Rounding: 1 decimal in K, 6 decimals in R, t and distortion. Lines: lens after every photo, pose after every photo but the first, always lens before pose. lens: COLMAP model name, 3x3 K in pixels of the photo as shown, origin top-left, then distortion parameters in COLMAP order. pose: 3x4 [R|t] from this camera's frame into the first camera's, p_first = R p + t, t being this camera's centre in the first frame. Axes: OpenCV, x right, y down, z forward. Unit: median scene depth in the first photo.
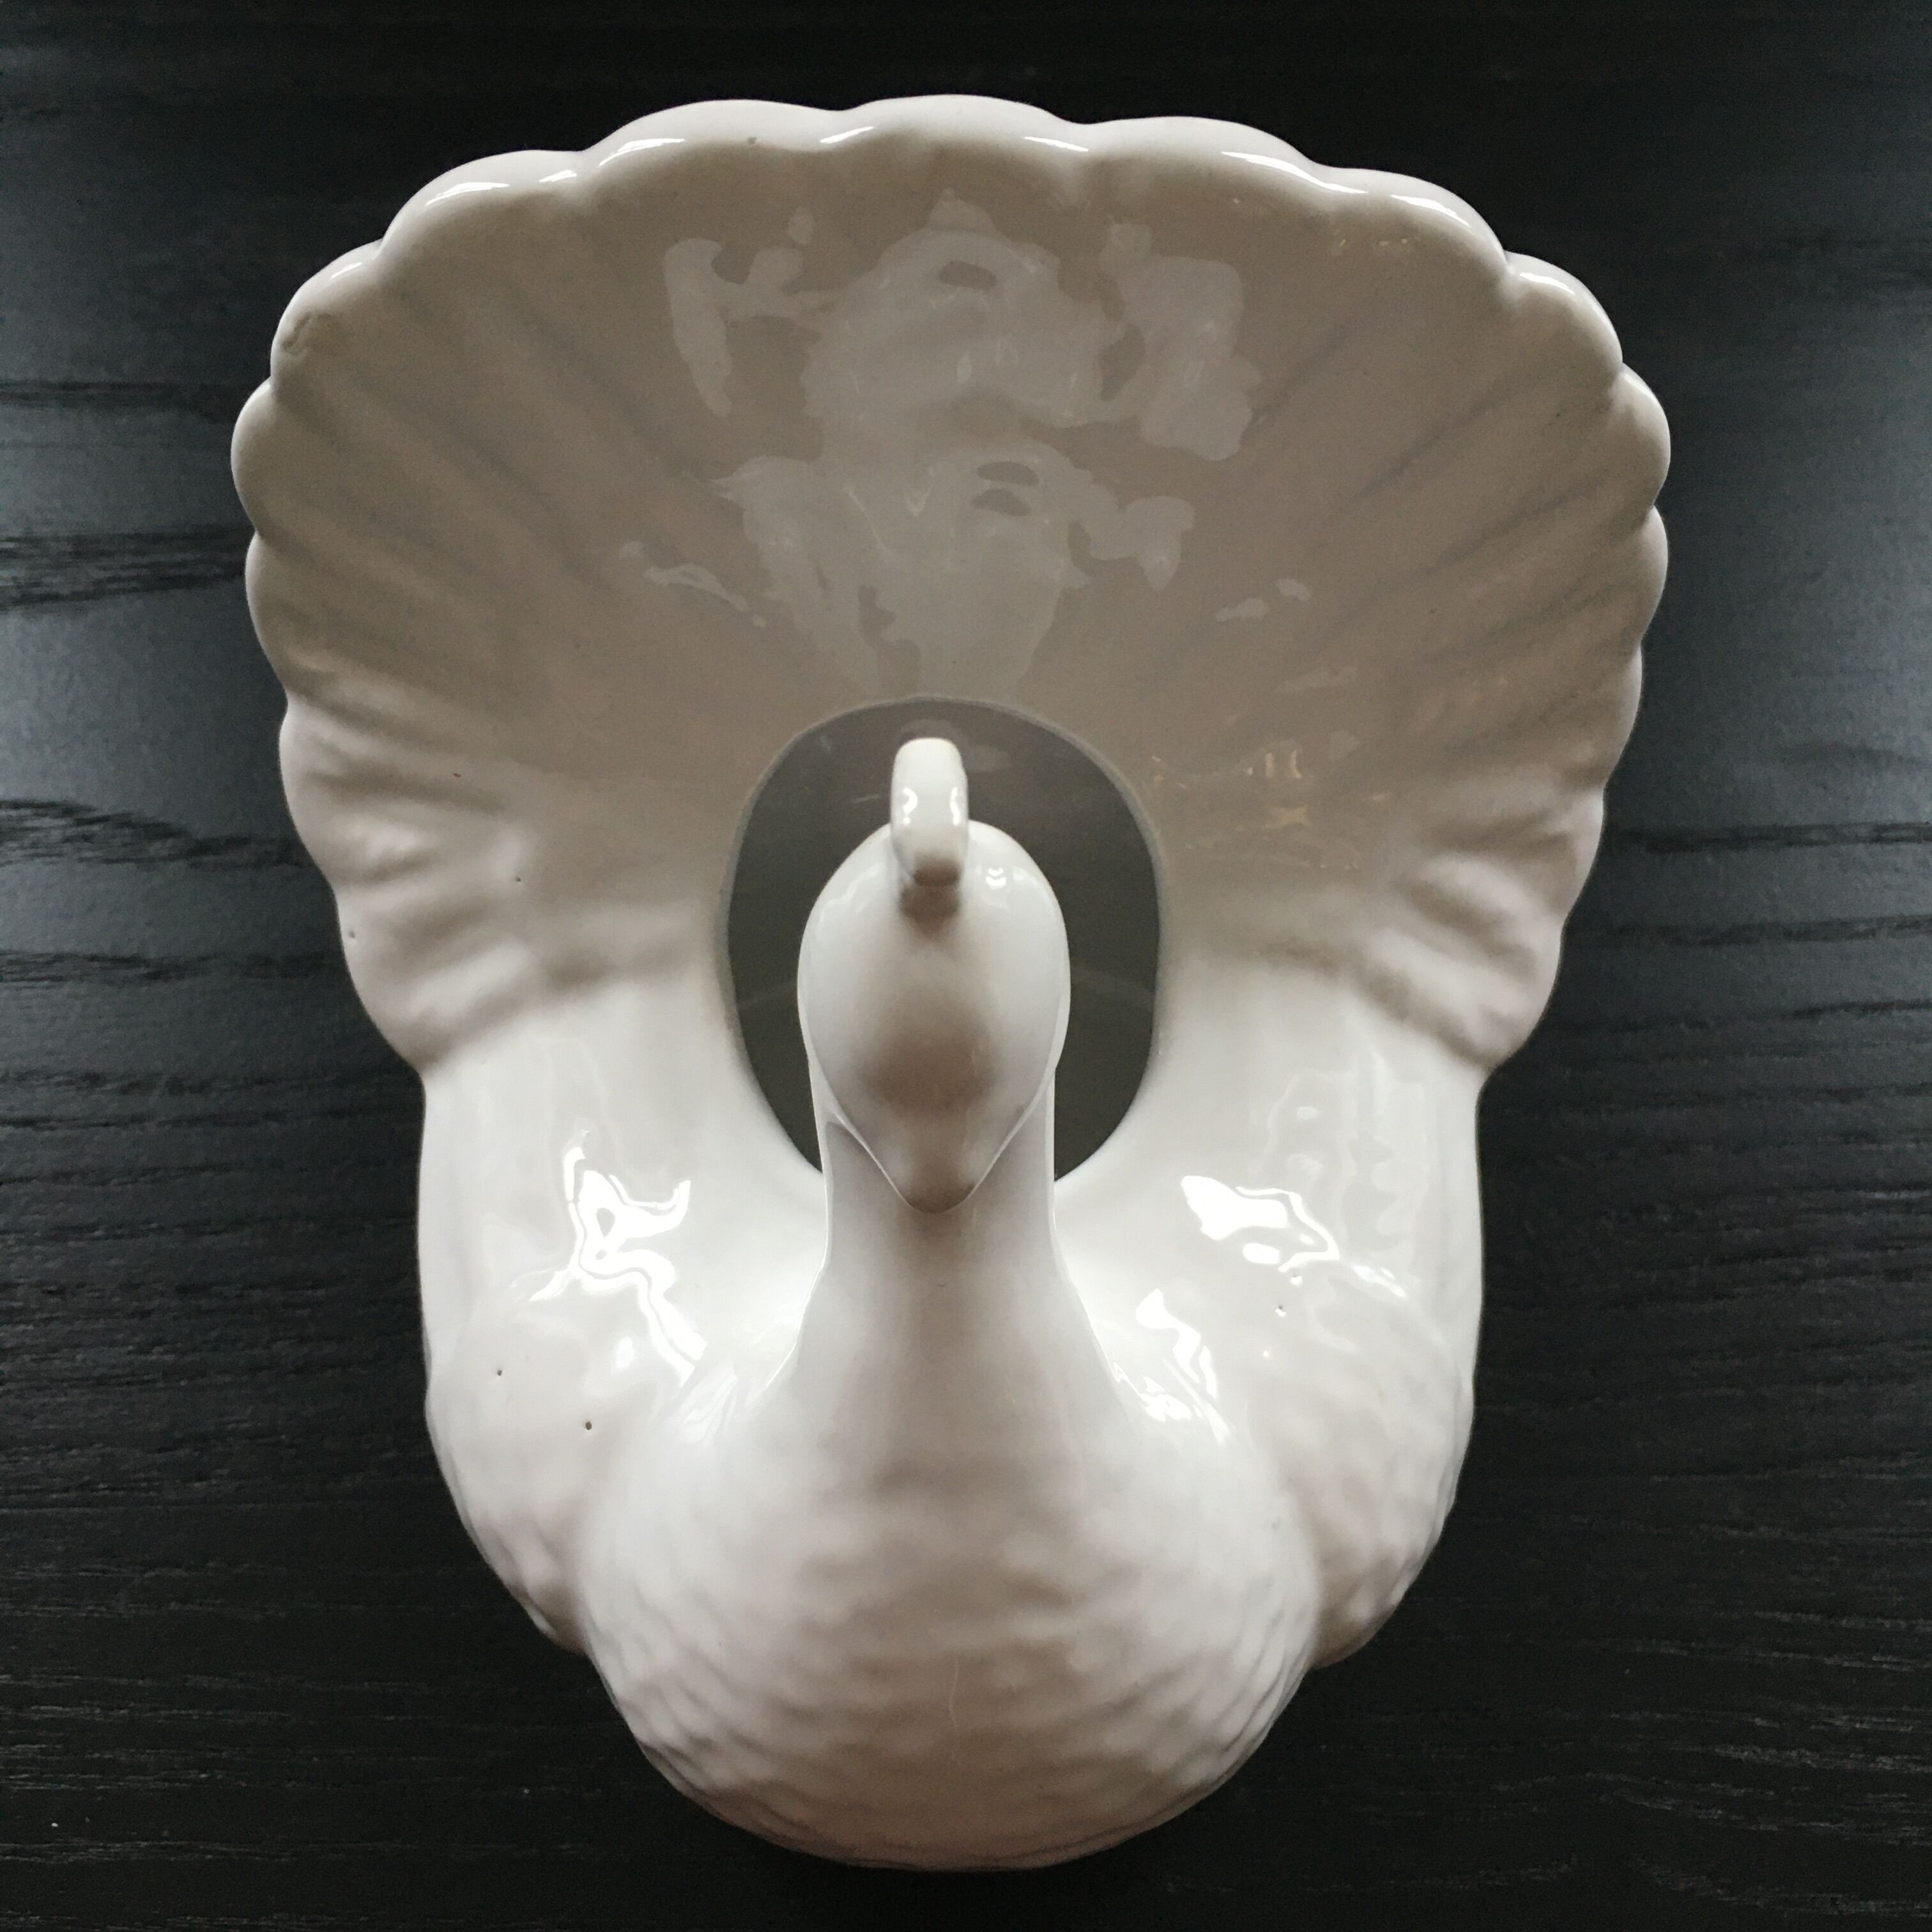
lens RADIAL K [[2261.8, 0, 955.7], [0, 2261.8, 961.9], [0, 0, 1]] dist [0.030817, 0.000000]
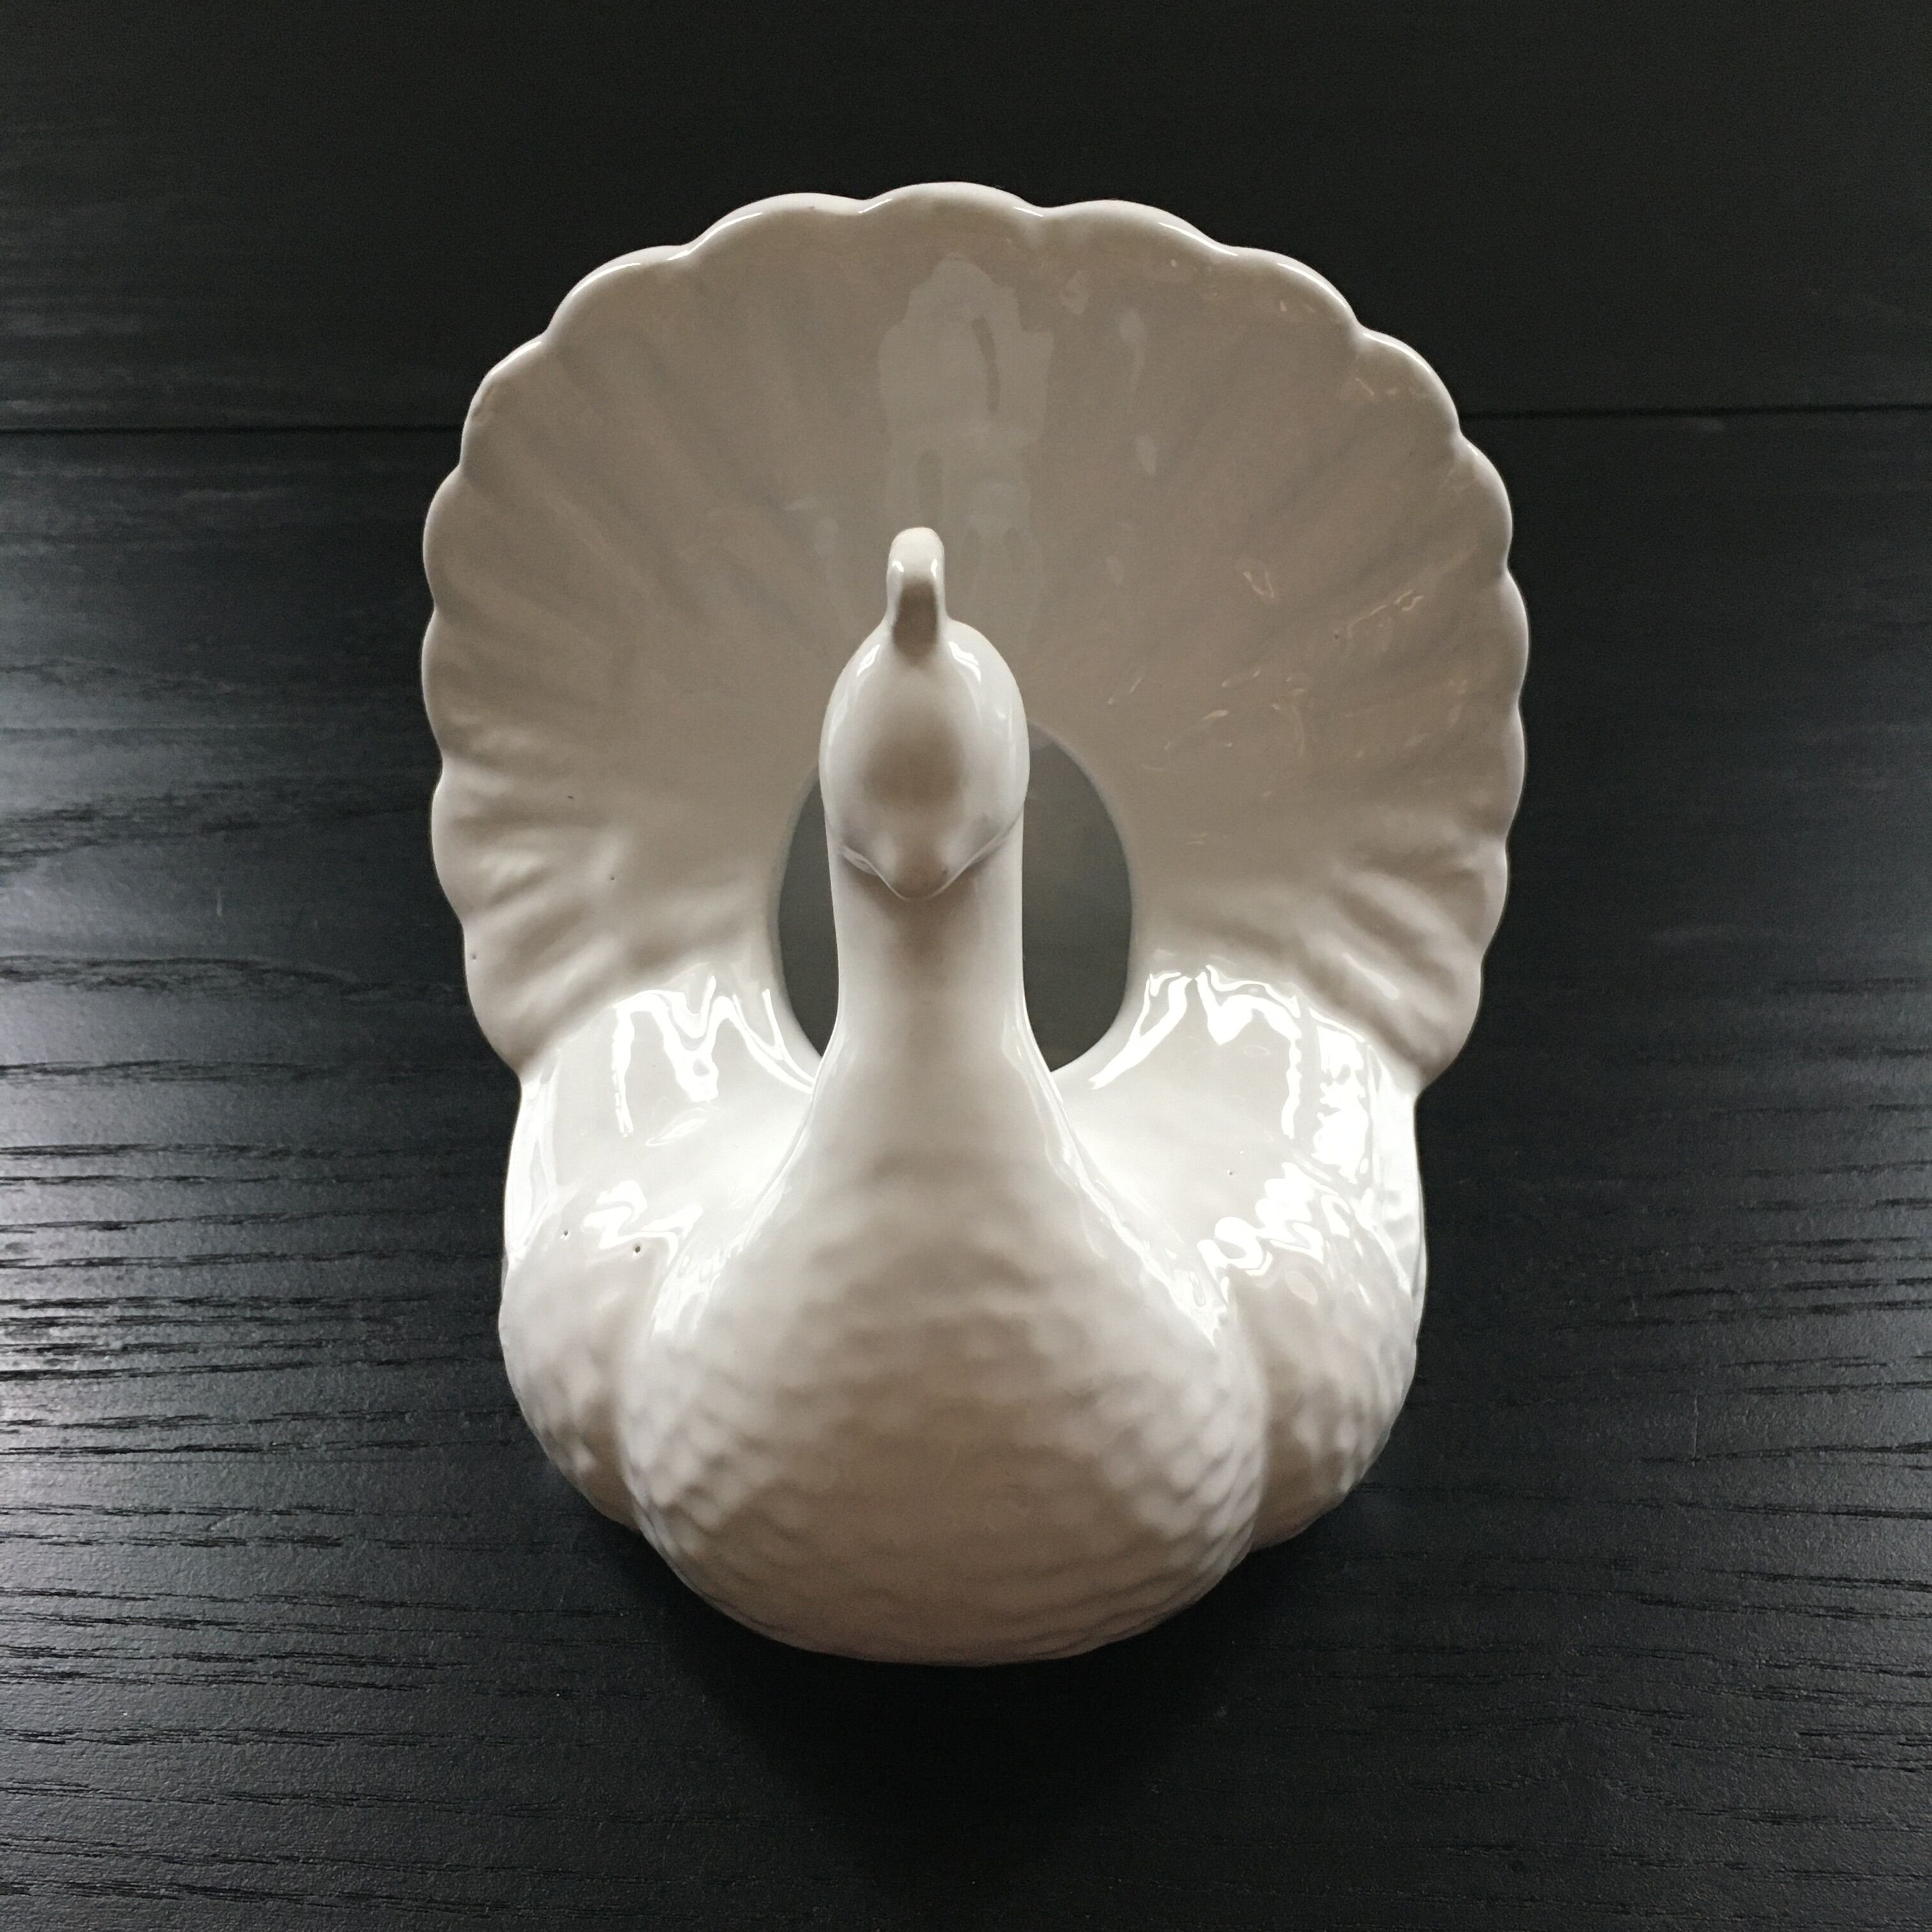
lens RADIAL K [[2261.8, 0, 966.0], [0, 2261.8, 963.6], [0, 0, 1]] dist [0.030817, 0.000000]
pose [[0.998884, 0.003733, -0.047078, 0.058387], [-0.019928, 0.937092, -0.348513, 0.440311], [0.042815, 0.349062, 0.936121, -0.132902]]
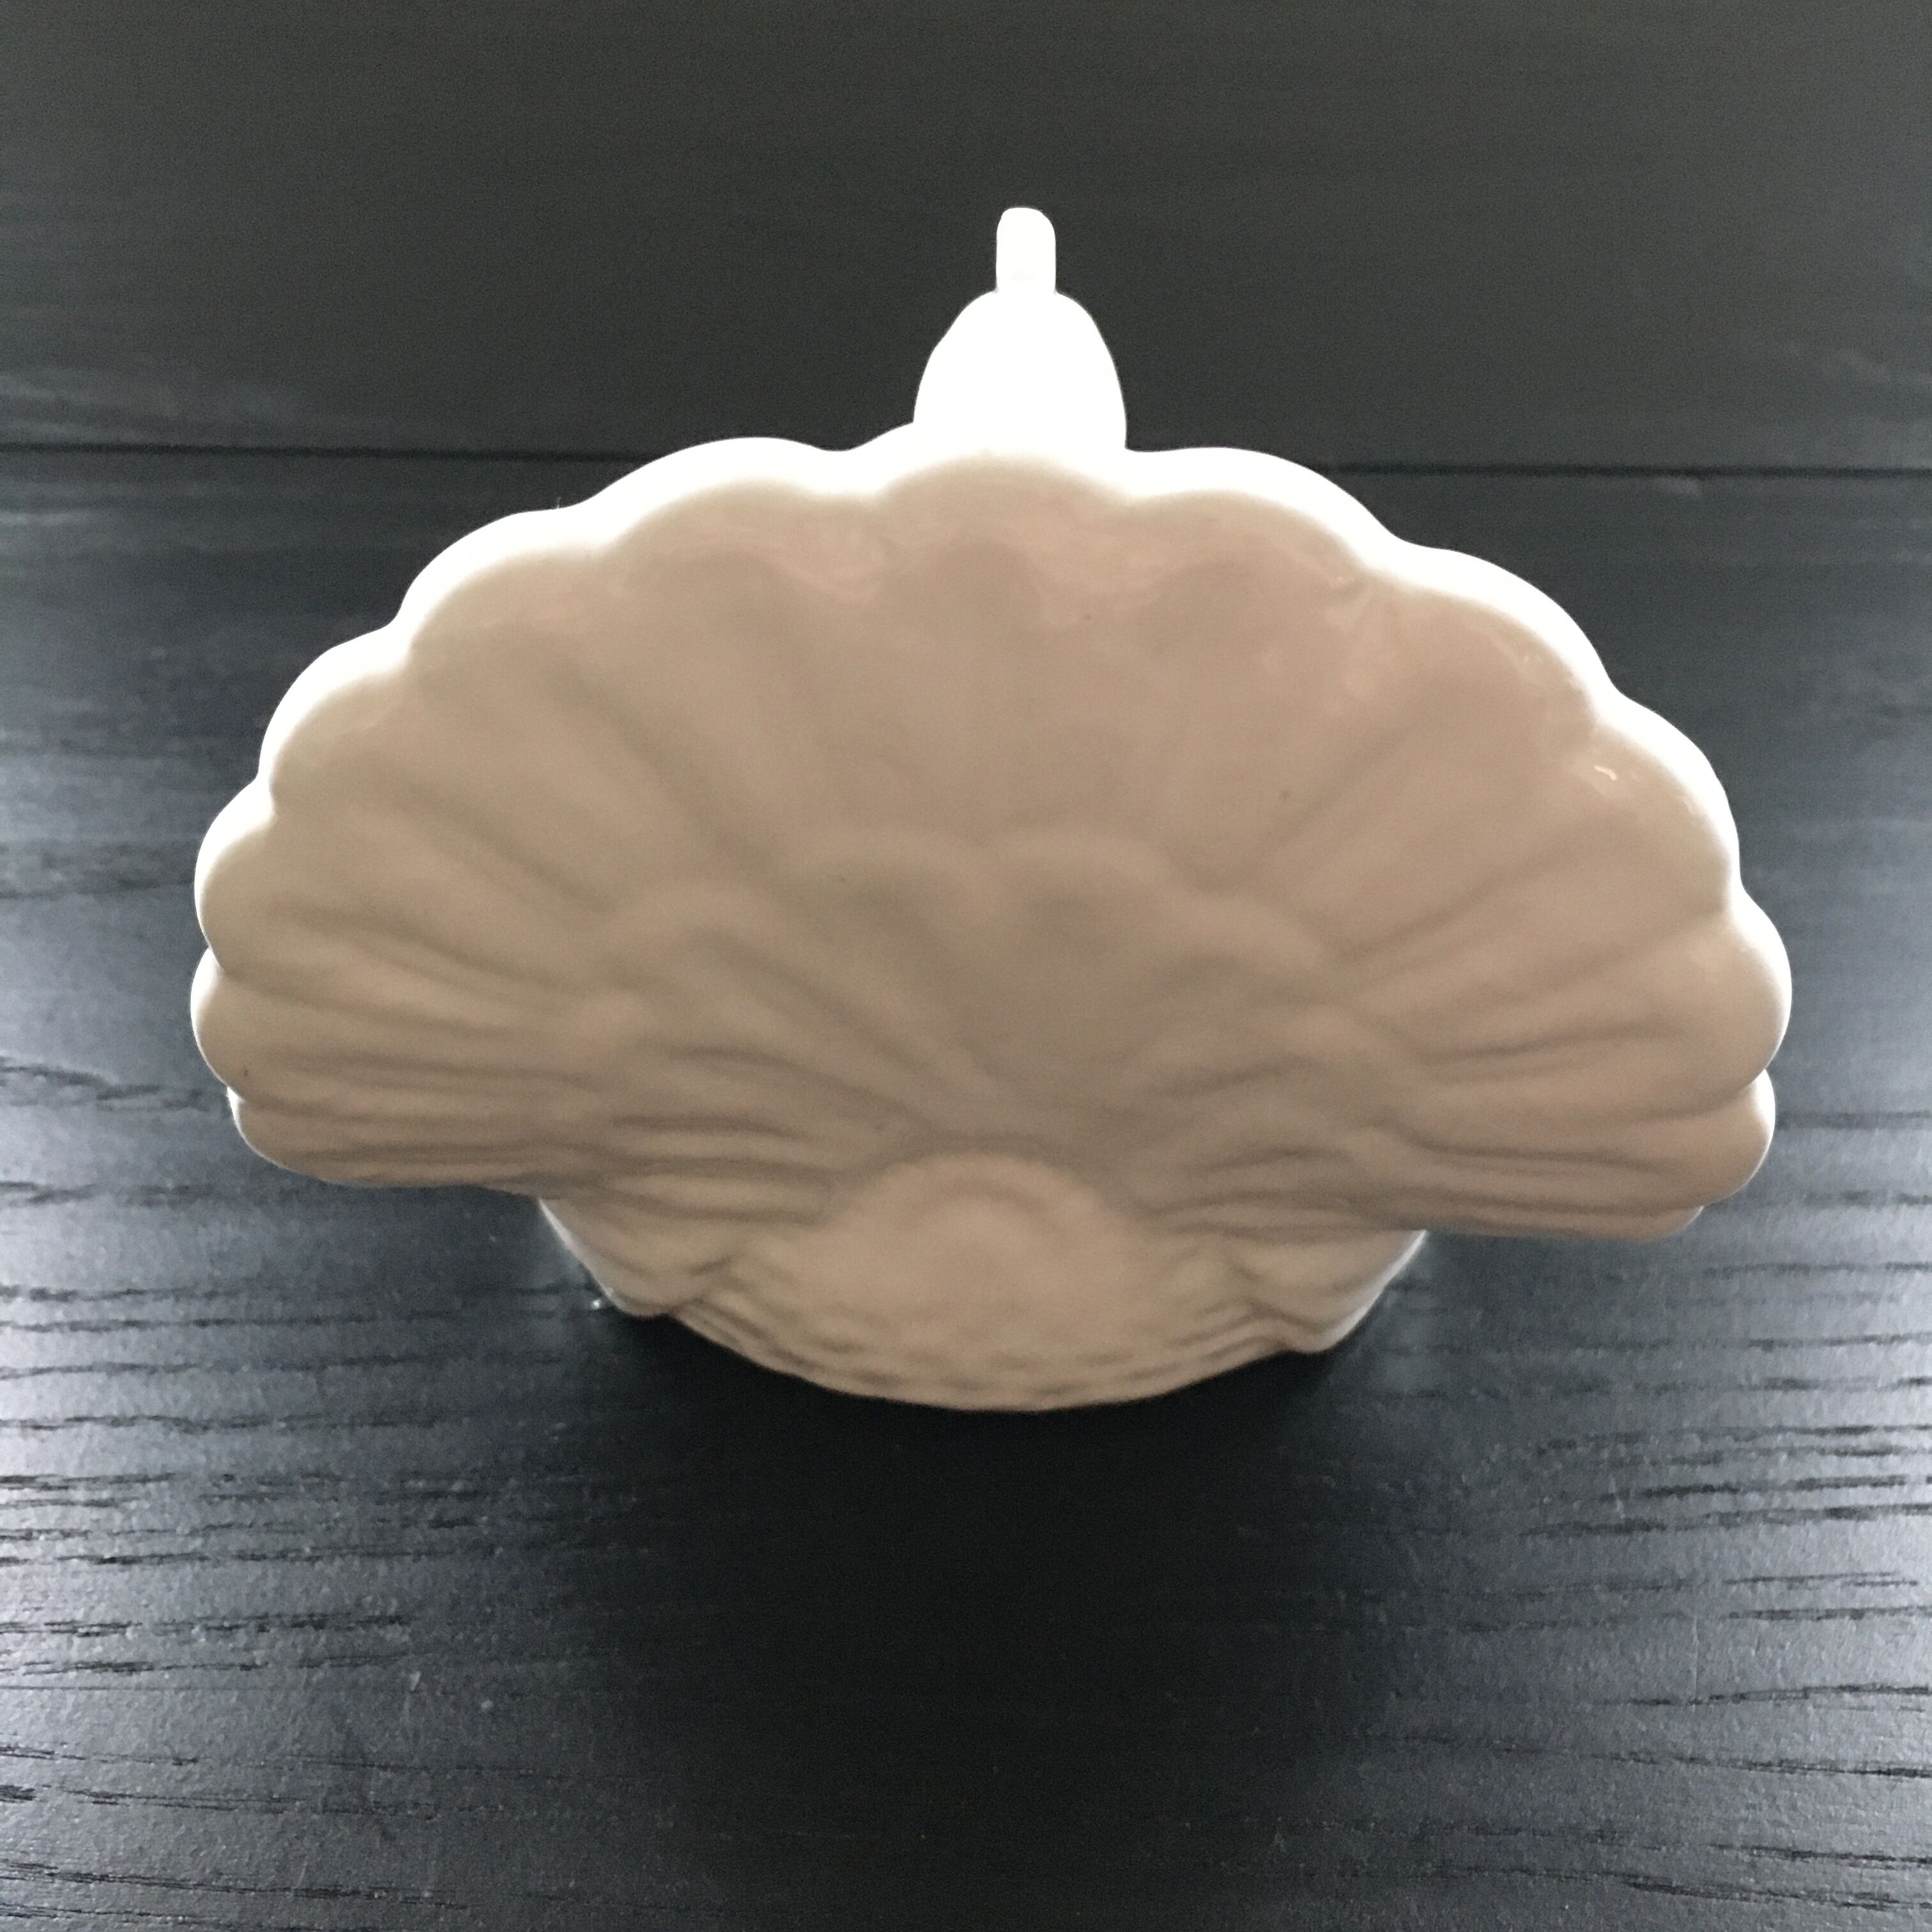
lens RADIAL K [[2261.8, 0, 978.4], [0, 2261.8, 966.9], [0, 0, 1]] dist [0.030817, 0.000000]
pose [[0.999715, 0.021815, -0.009679, 0.076978], [-0.023854, 0.925939, -0.376920, 0.342008], [0.000740, 0.377043, 0.926195, 0.060002]]
